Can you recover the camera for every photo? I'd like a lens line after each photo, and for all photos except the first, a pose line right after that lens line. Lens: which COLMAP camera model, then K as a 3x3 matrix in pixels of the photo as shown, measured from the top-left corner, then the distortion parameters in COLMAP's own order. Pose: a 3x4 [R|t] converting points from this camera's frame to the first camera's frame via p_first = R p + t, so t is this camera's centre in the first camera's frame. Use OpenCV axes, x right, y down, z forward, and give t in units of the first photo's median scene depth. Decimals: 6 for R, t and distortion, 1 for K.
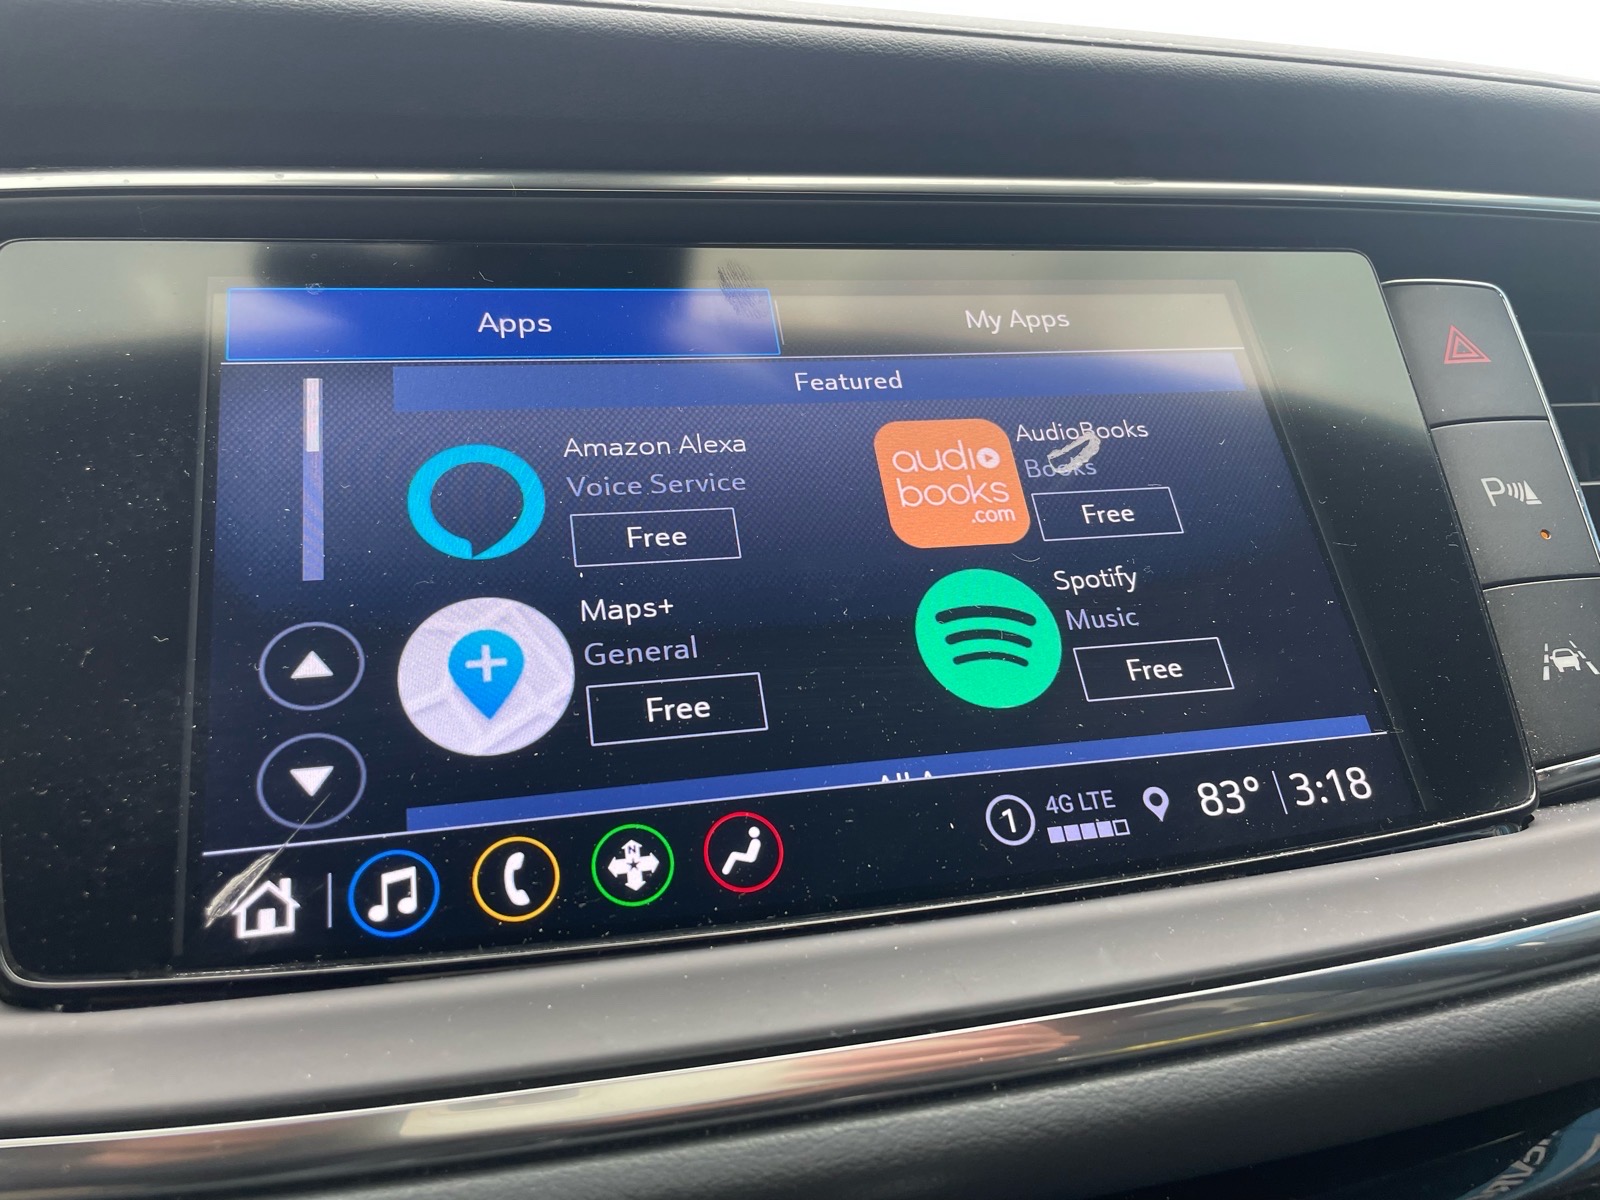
lens RADIAL K [[1220.4, 0, 815.1], [0, 1220.4, 605.6], [0, 0, 1]] dist [0.057053, -0.089533]
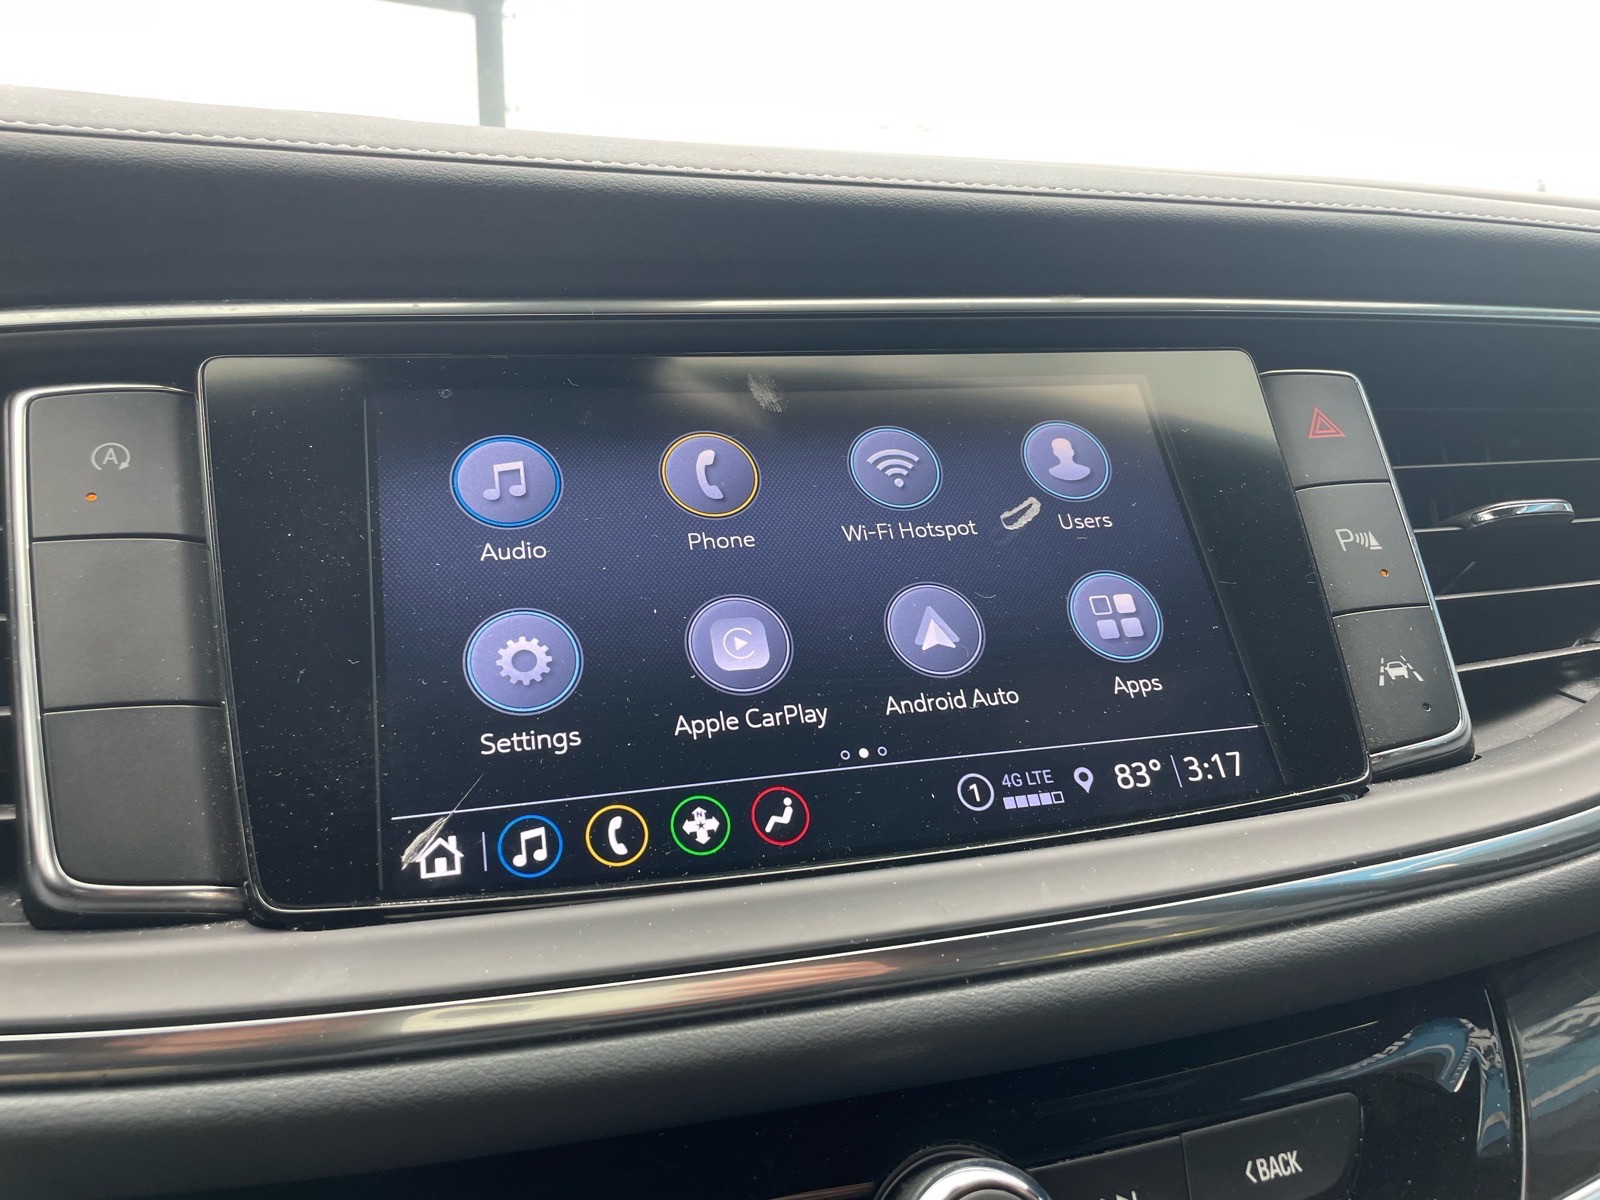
lens RADIAL K [[1197.5, 0, 800.0], [0, 1197.5, 600.0], [0, 0, 1]] dist [0.073400, -0.100129]
pose [[0.999656, -0.004319, 0.025868, -0.067651], [0.004640, 0.999913, -0.012368, -0.020781], [-0.025812, 0.012484, 0.999589, -0.322082]]
